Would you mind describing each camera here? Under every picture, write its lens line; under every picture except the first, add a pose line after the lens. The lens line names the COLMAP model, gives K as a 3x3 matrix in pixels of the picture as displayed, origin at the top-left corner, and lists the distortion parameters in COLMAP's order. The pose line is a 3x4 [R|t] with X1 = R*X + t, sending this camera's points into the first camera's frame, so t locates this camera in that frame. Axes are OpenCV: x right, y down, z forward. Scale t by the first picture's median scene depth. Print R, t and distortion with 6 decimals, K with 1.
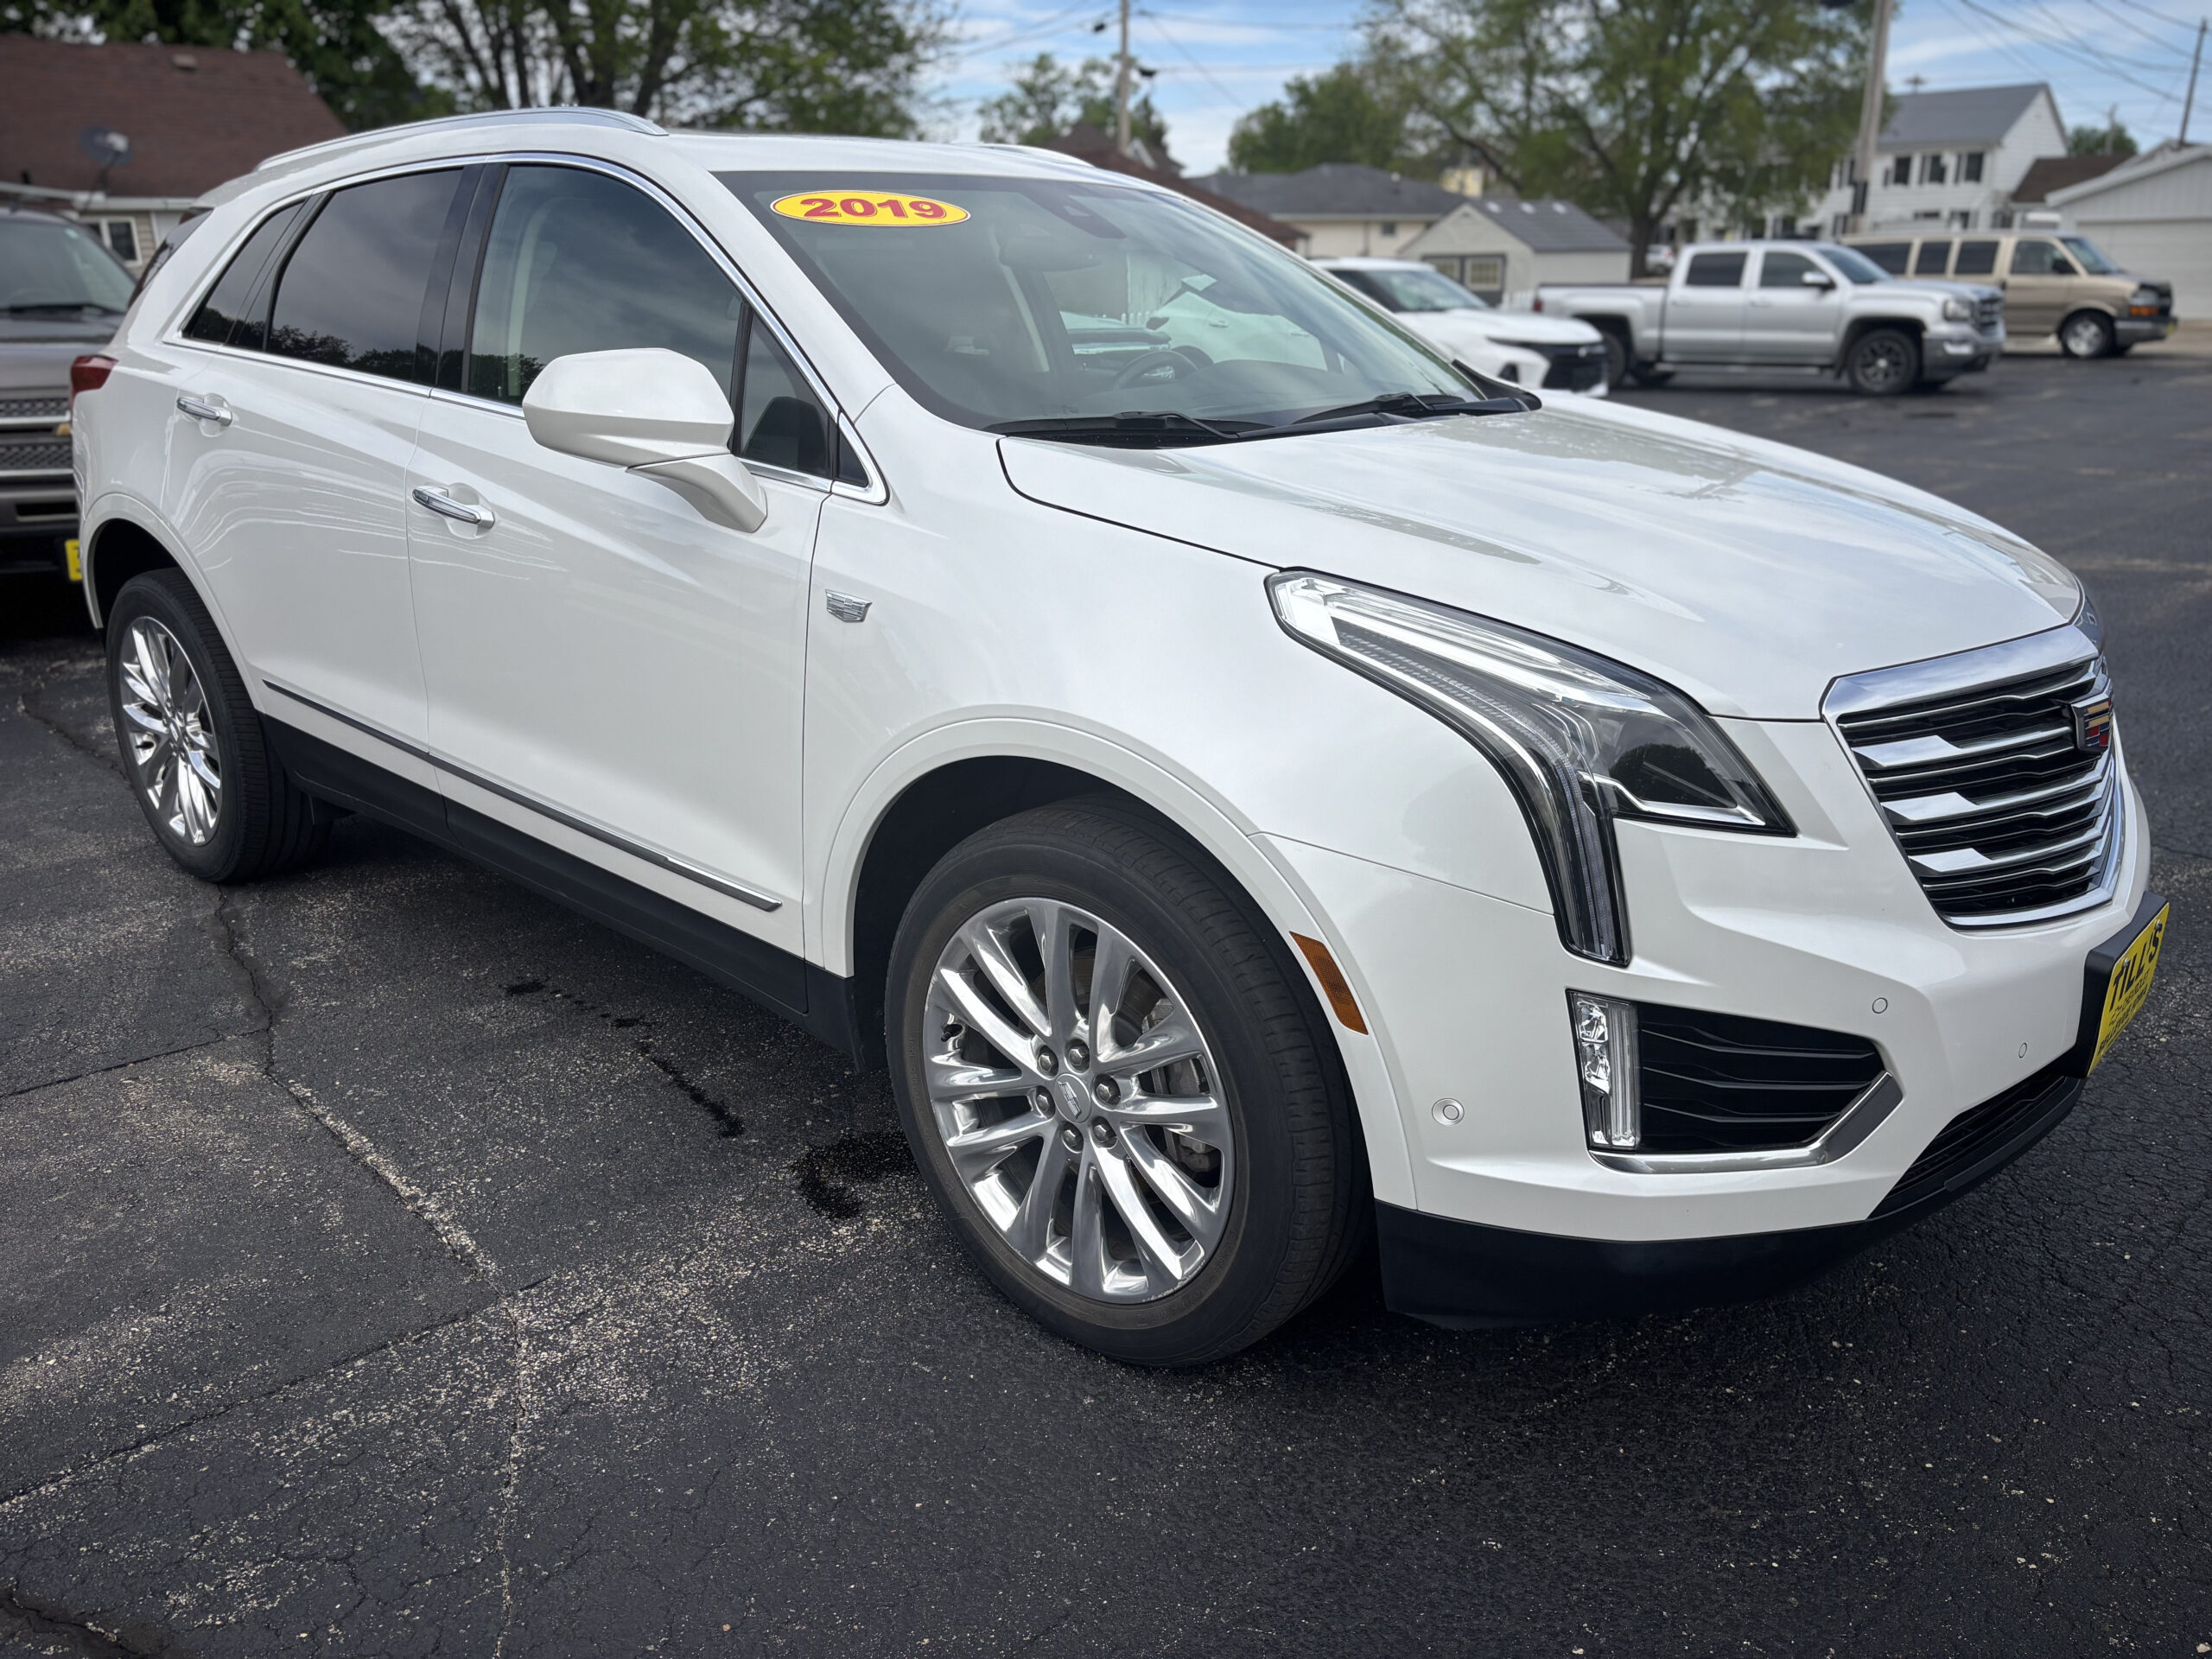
lens RADIAL K [[1692.3, 0, 1088.7], [0, 1692.3, 836.6], [0, 0, 1]] dist [0.058955, -0.076342]
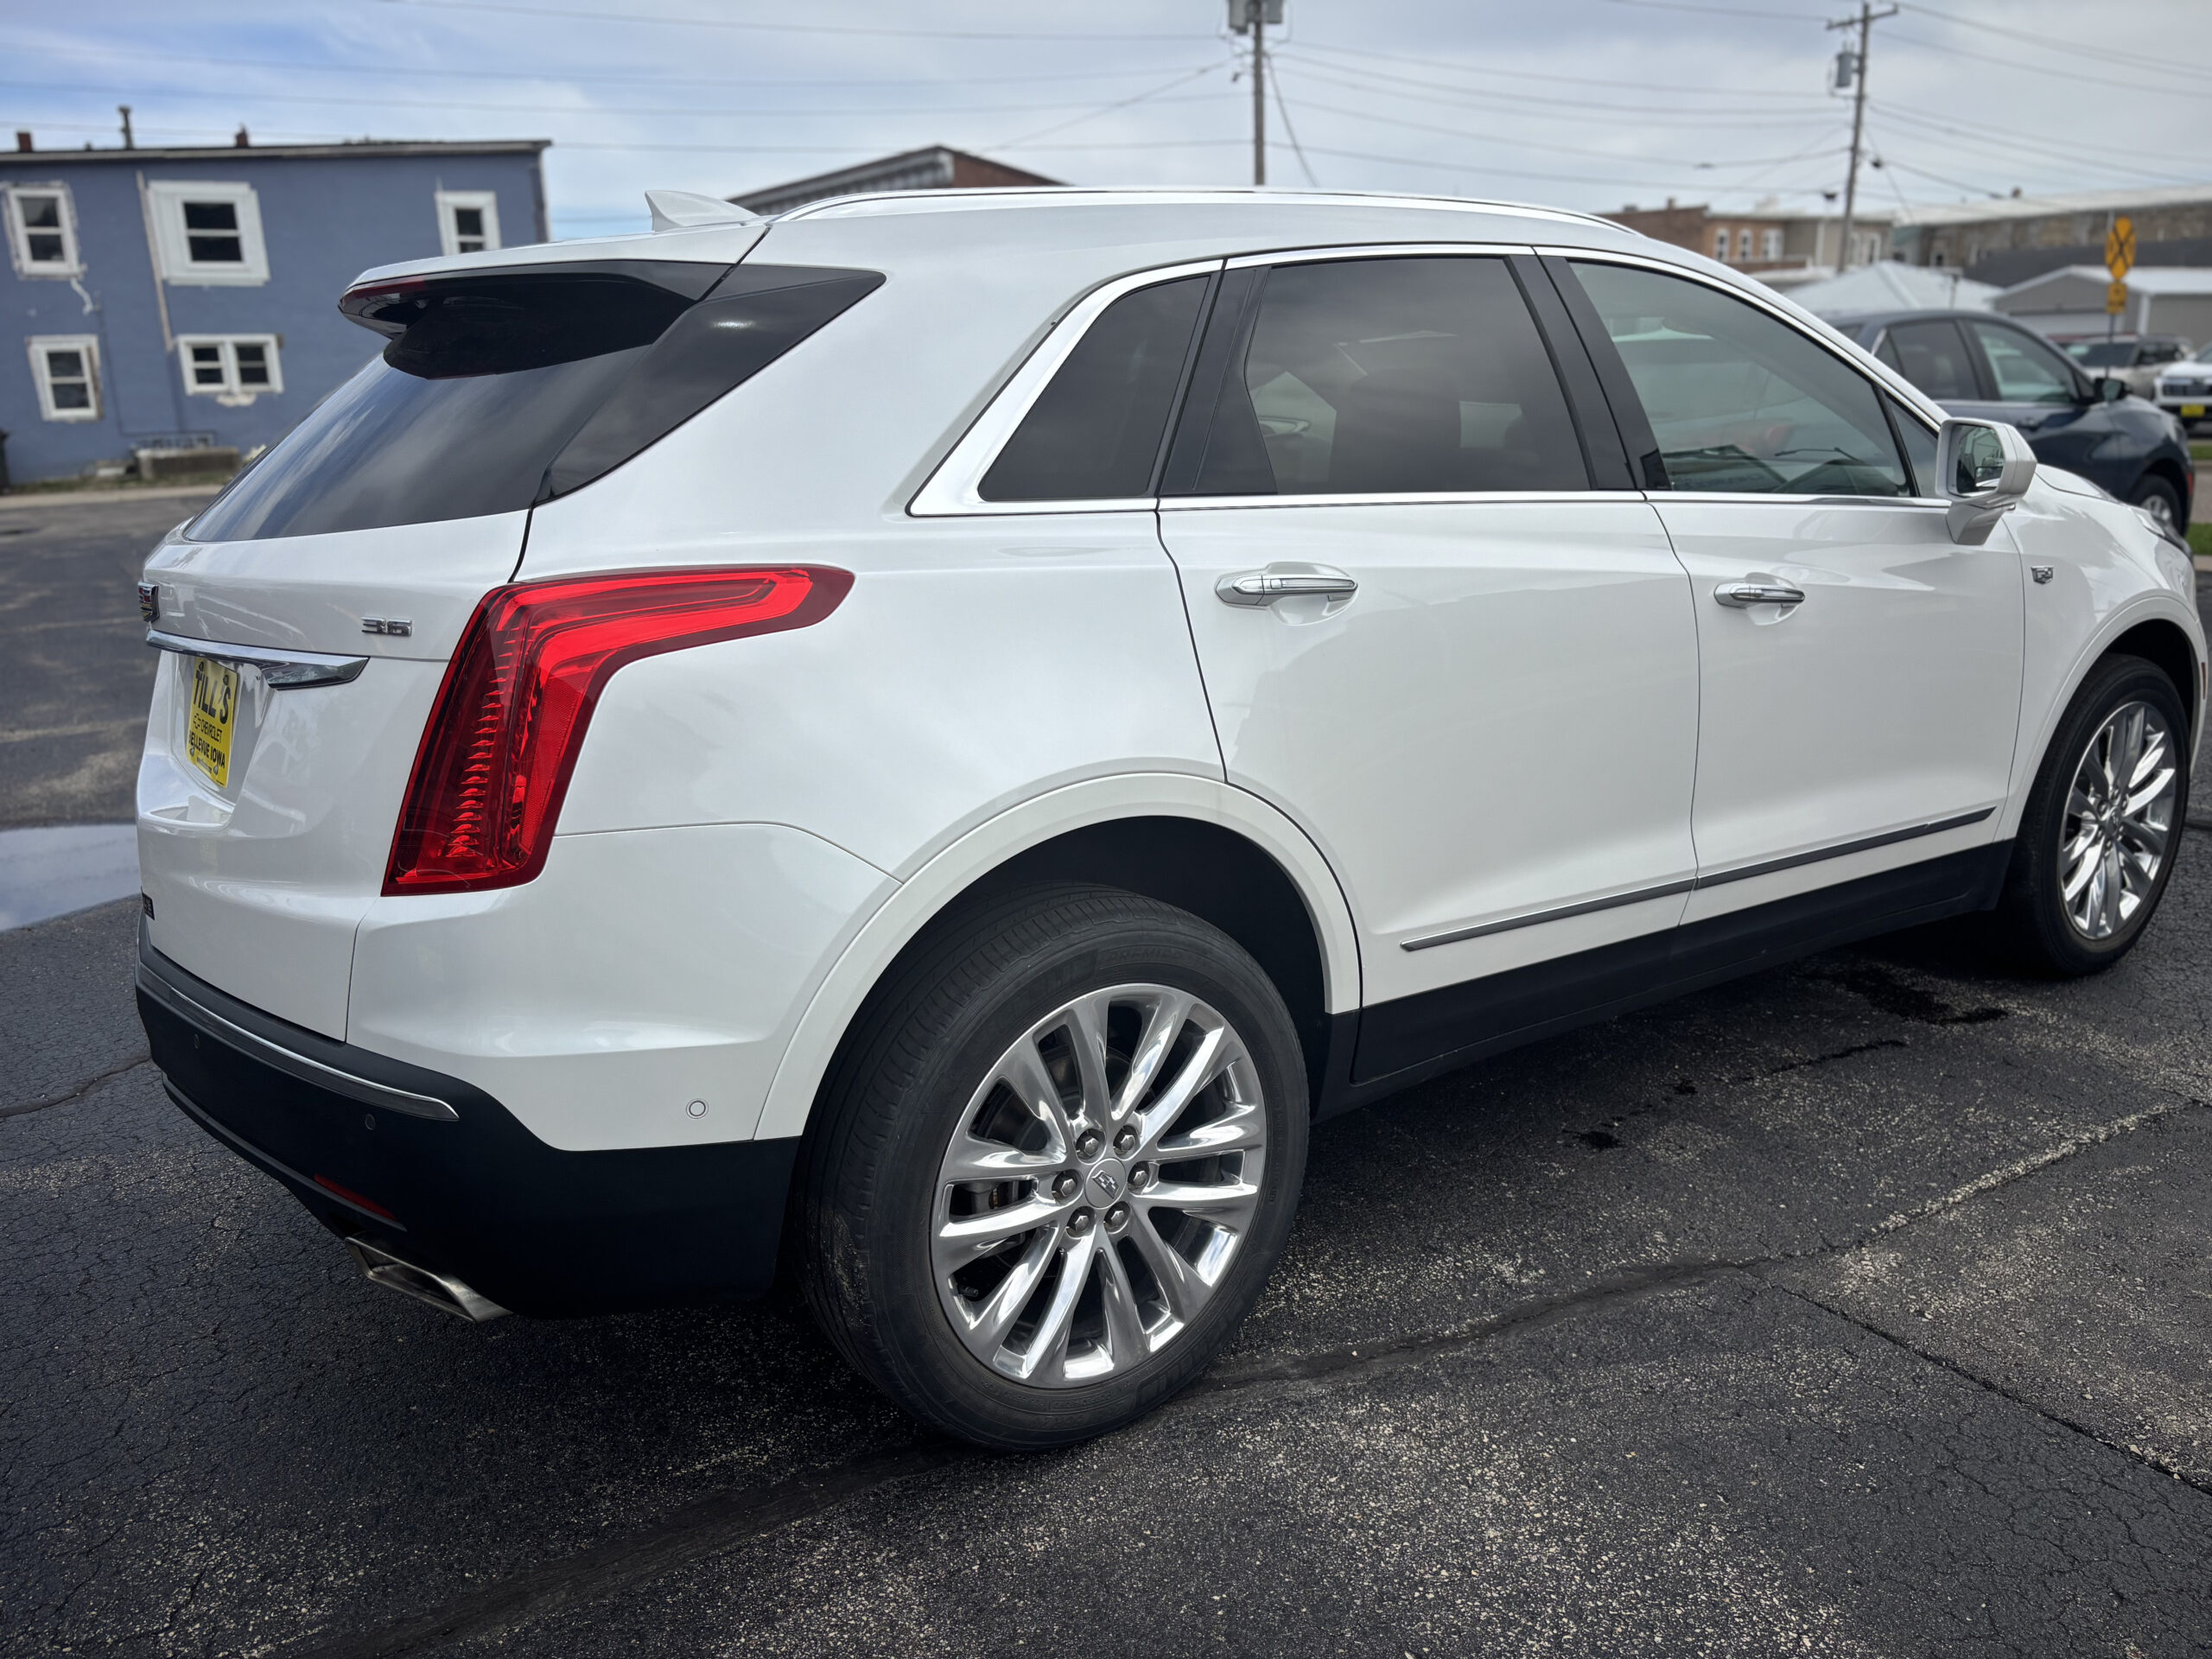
lens RADIAL K [[1692.3, 0, 1113.2], [0, 1692.3, 824.8], [0, 0, 1]] dist [0.058955, -0.076342]
pose [[0.195983, -0.241998, 0.950278, -1.557346], [0.335610, 0.927101, 0.166880, -0.395508], [-0.921388, 0.286217, 0.262913, 1.227231]]
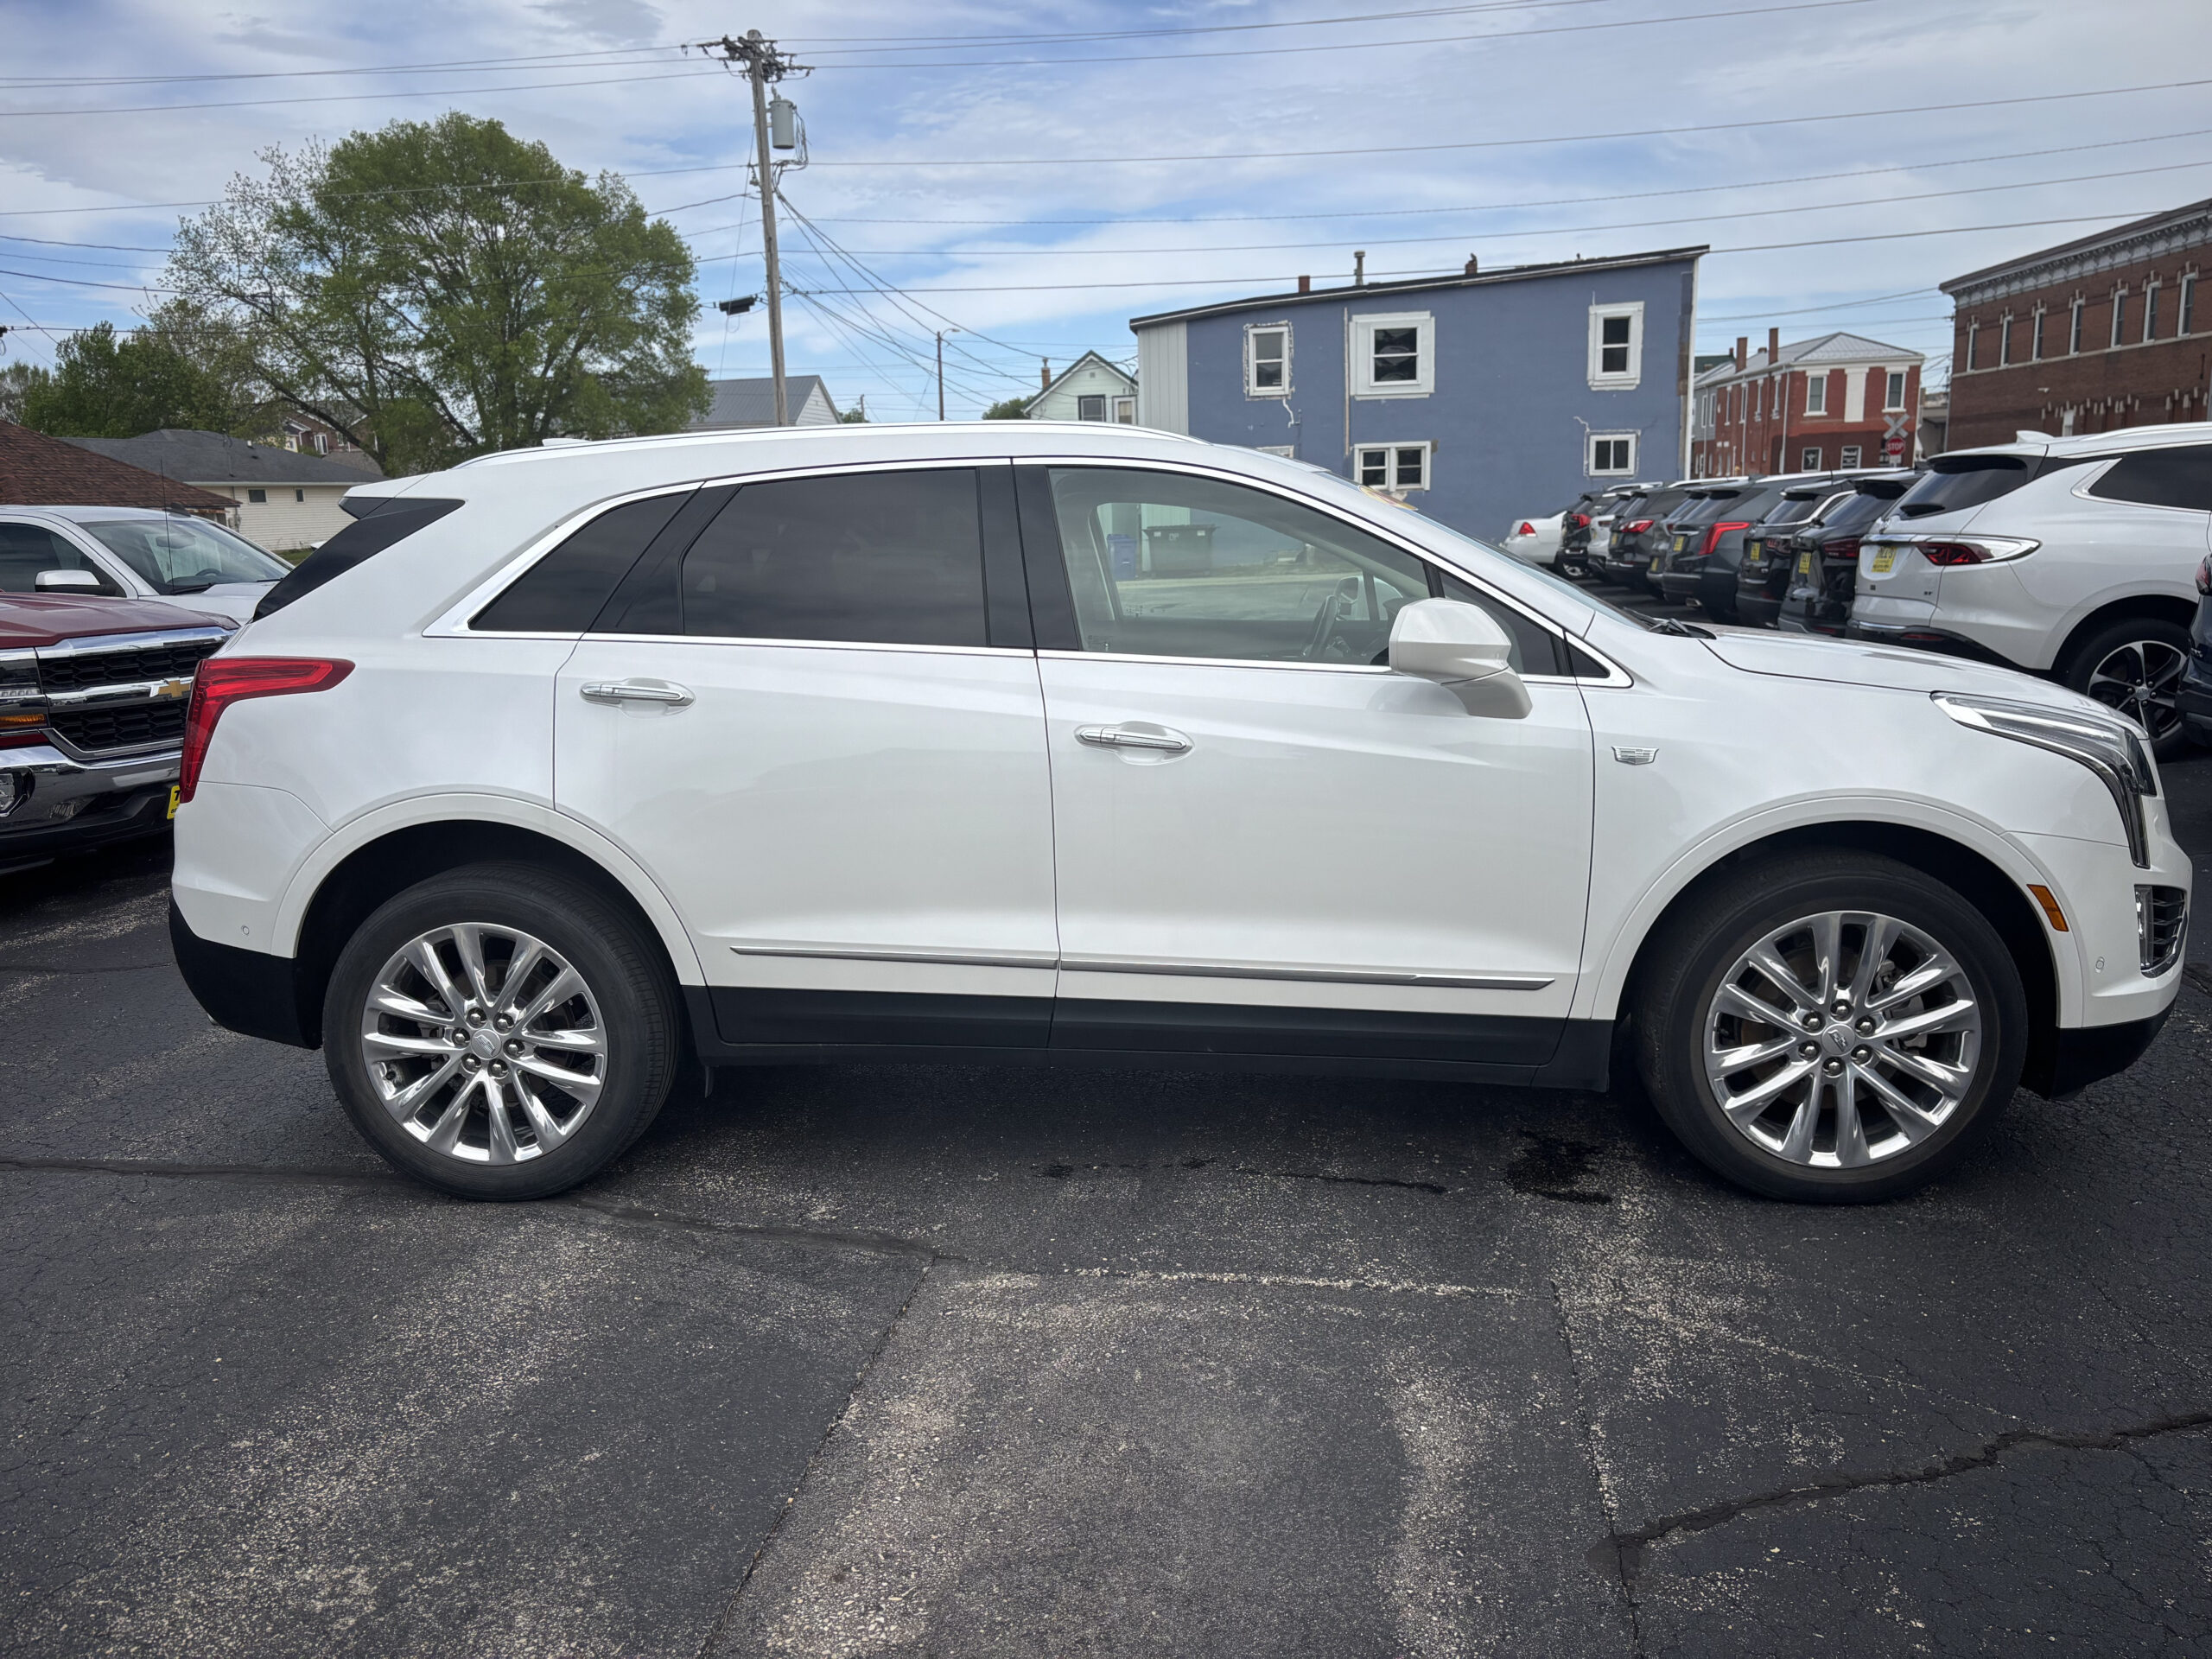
lens RADIAL K [[1692.3, 0, 1096.8], [0, 1692.3, 834.1], [0, 0, 1]] dist [0.058955, -0.076342]
pose [[0.789284, -0.128080, 0.600521, -1.222300], [0.213558, 0.974206, -0.072907, -0.051735], [-0.575693, 0.185790, 0.796278, 0.082290]]
